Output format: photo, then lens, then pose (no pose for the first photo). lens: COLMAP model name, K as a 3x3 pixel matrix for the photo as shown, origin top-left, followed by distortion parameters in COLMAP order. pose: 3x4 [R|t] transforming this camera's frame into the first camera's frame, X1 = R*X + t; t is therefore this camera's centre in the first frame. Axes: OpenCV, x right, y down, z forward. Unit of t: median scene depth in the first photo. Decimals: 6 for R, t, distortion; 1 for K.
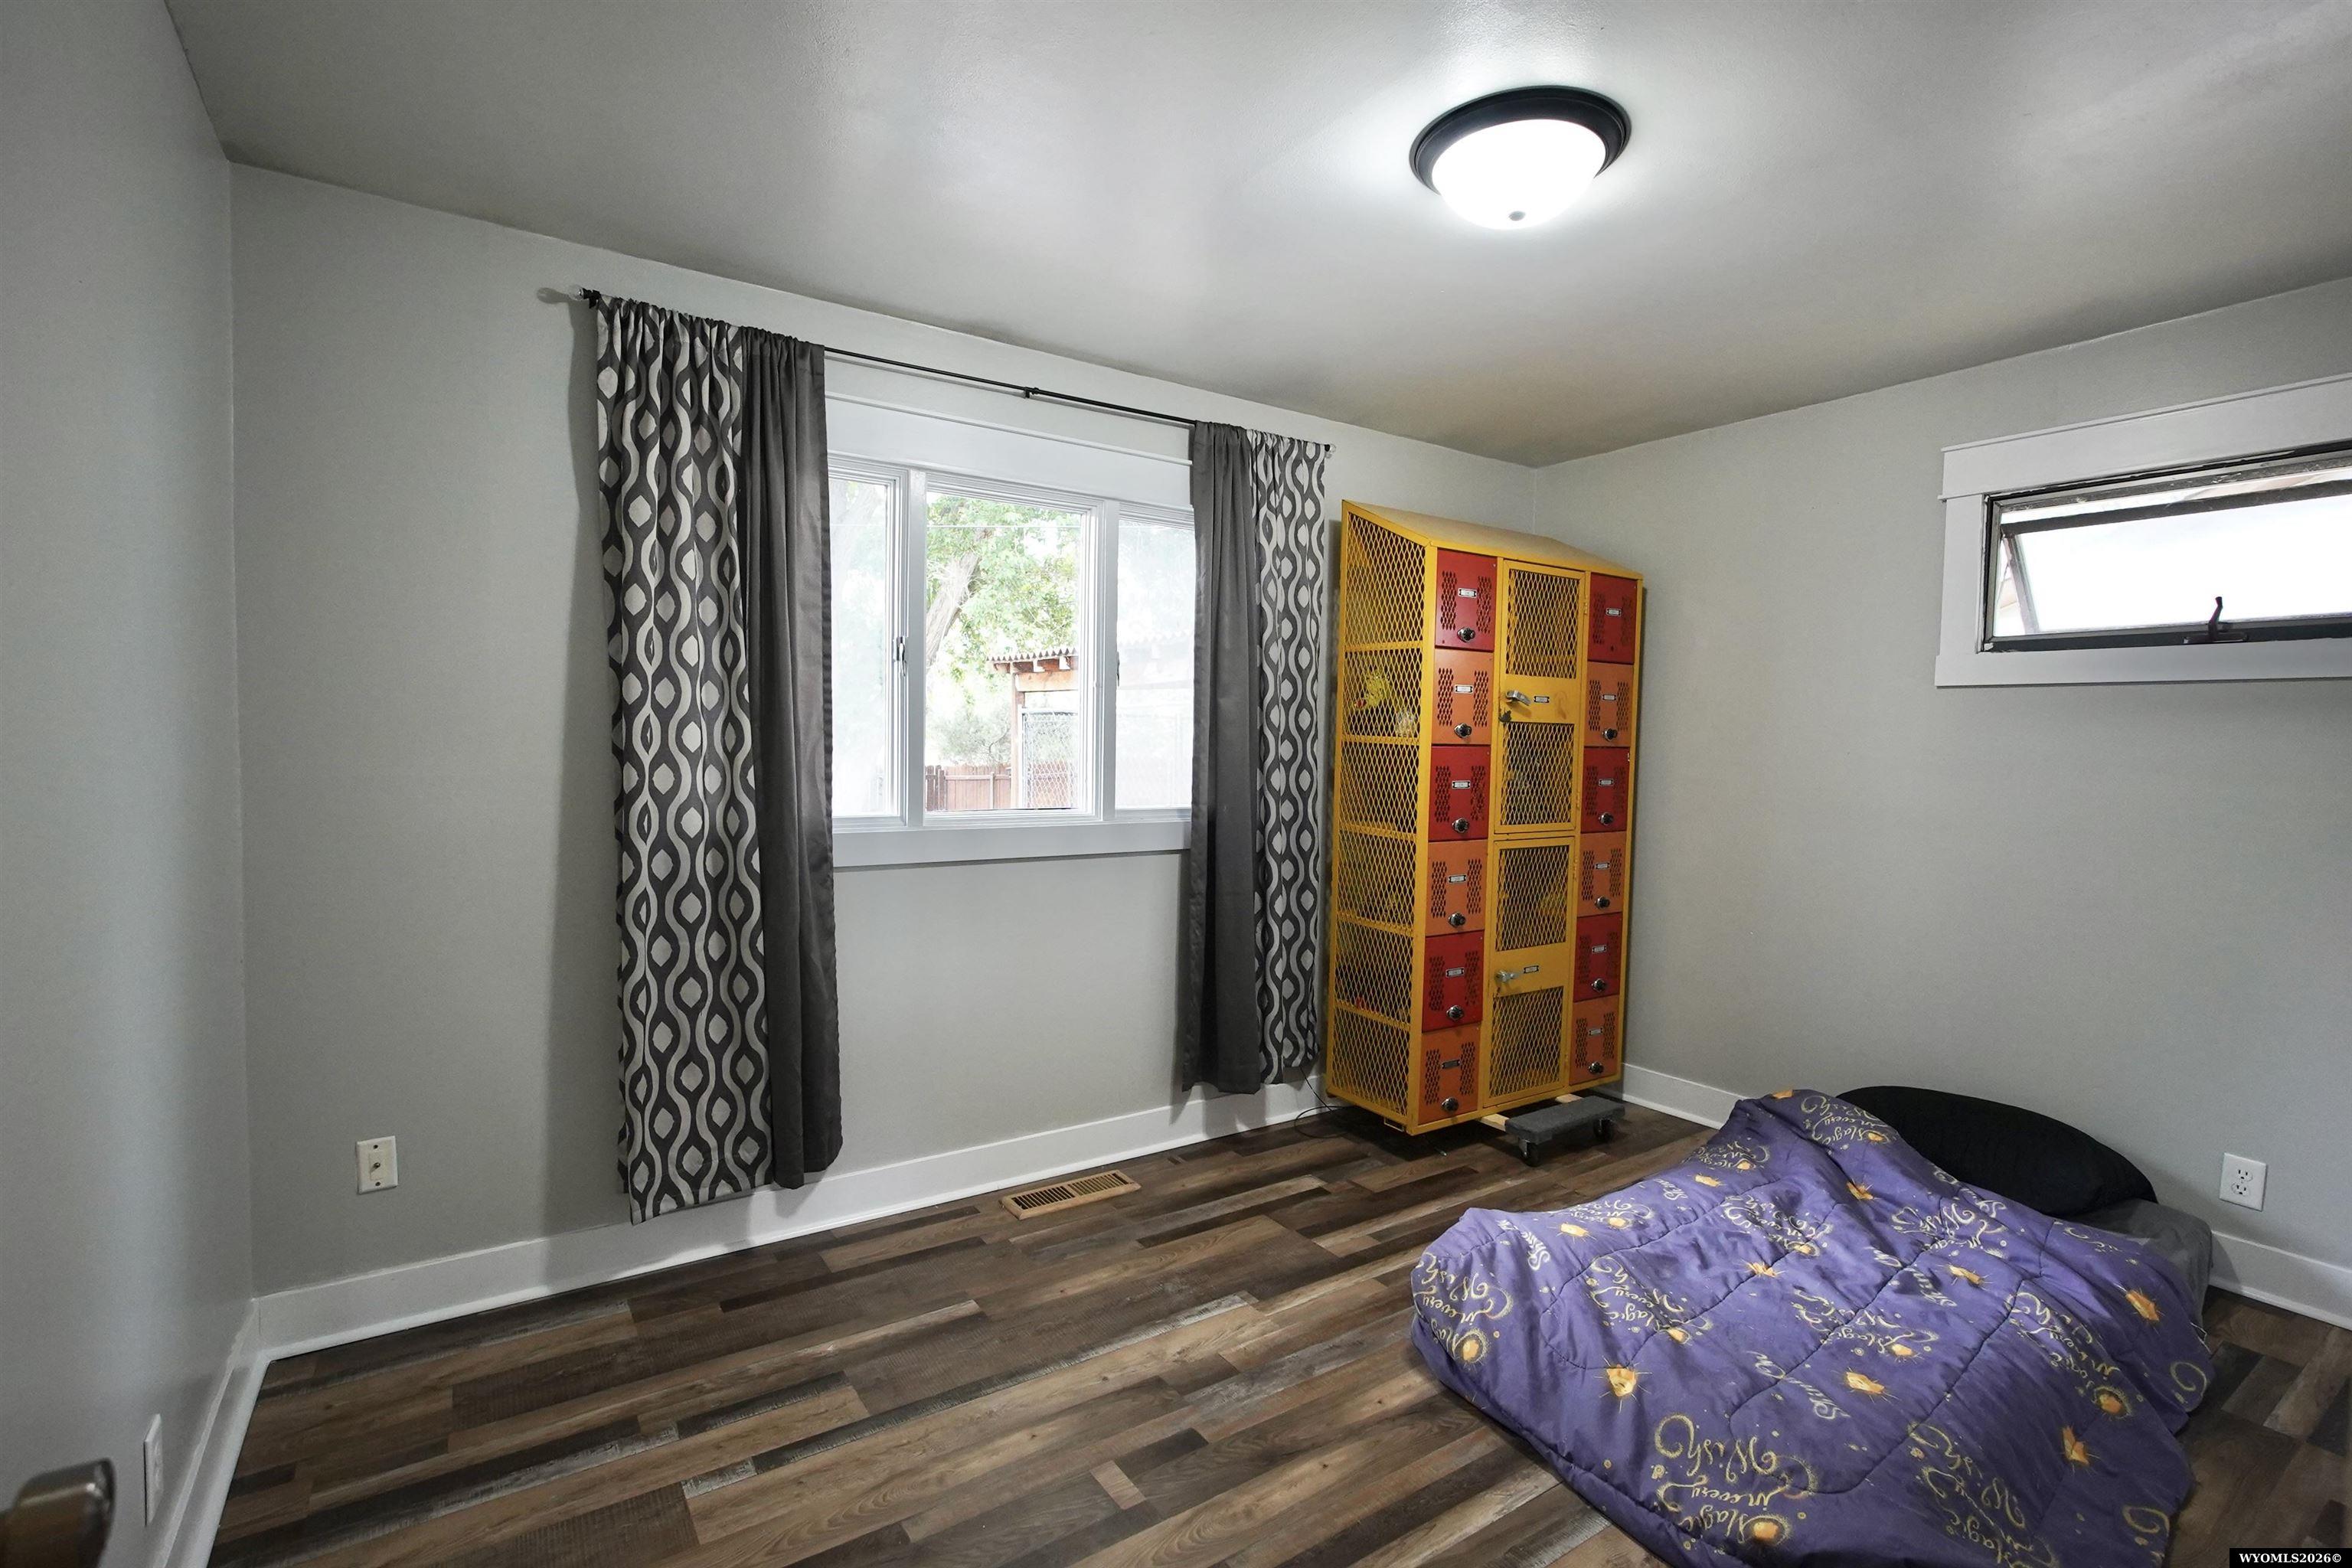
lens RADIAL K [[1091.1, 0, 1177.8], [0, 1091.1, 782.9], [0, 0, 1]] dist [-0.020619, 0.009226]
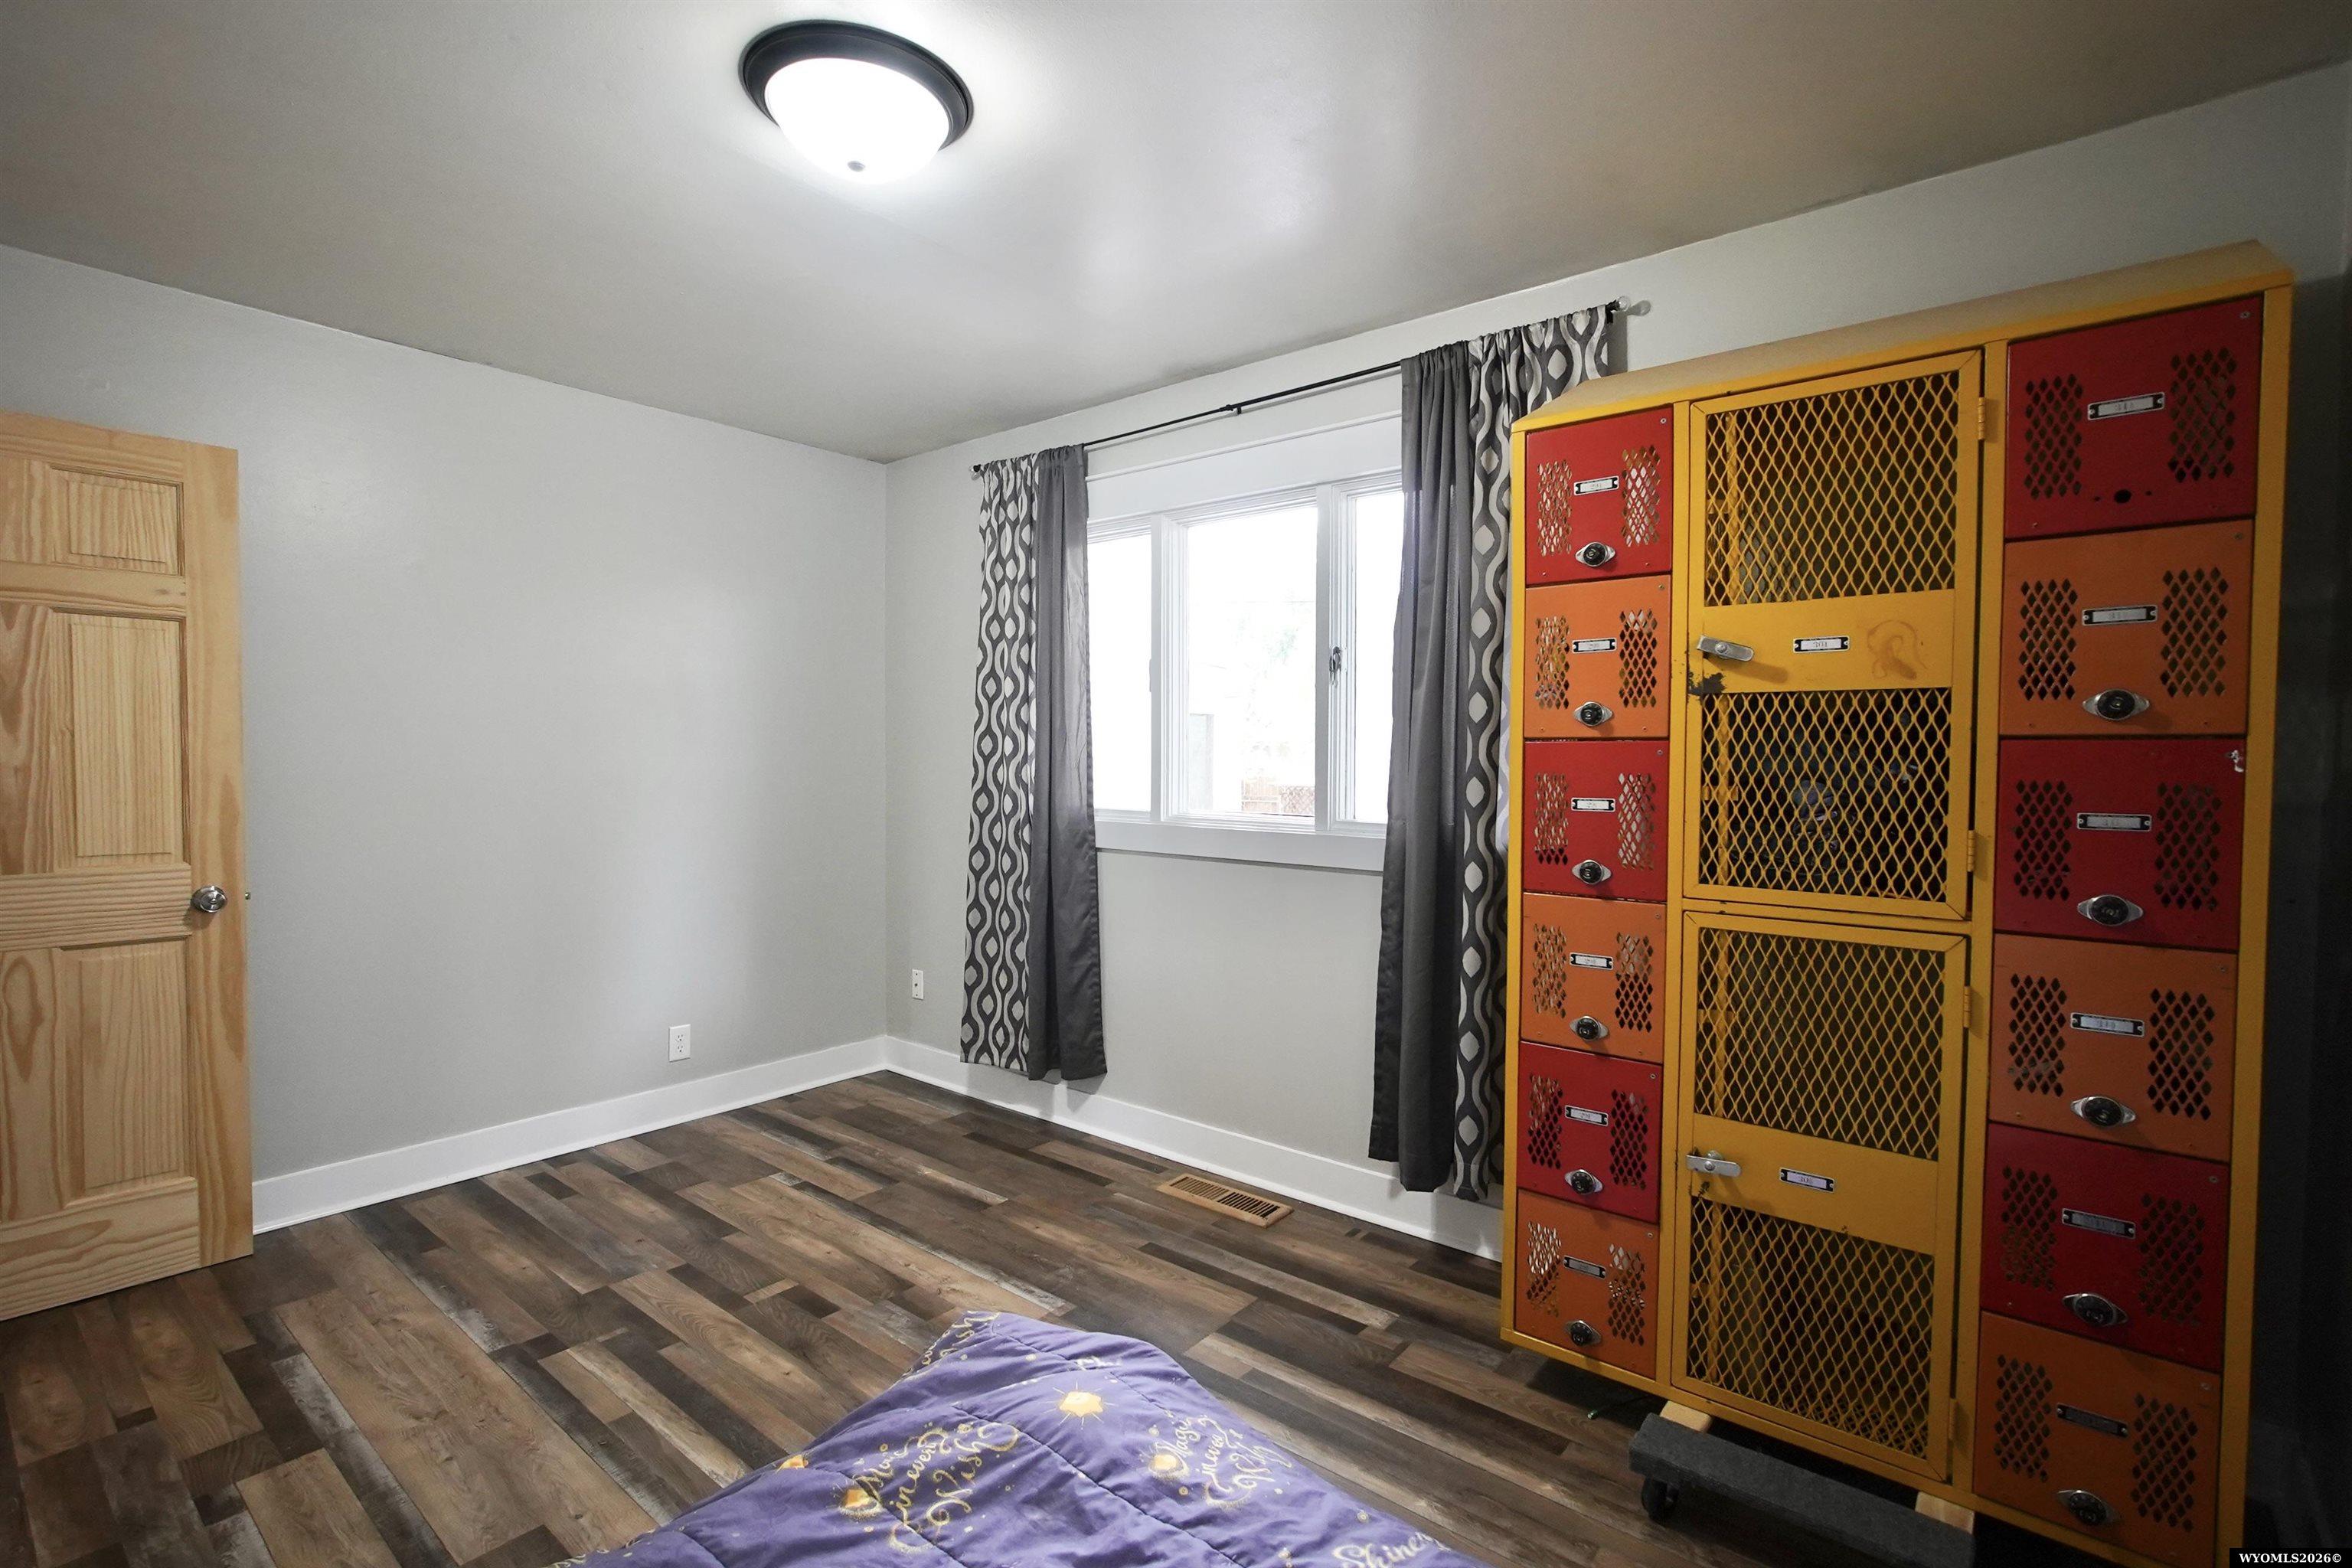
lens RADIAL K [[1091.1, 0, 1172.9], [0, 1091.1, 786.6], [0, 0, 1]] dist [-0.020619, 0.009226]
pose [[0.277020, 0.015411, -0.960741, 0.906739], [-0.039263, 0.999218, 0.004707, -0.003074], [0.960062, 0.036417, 0.277408, 0.717287]]
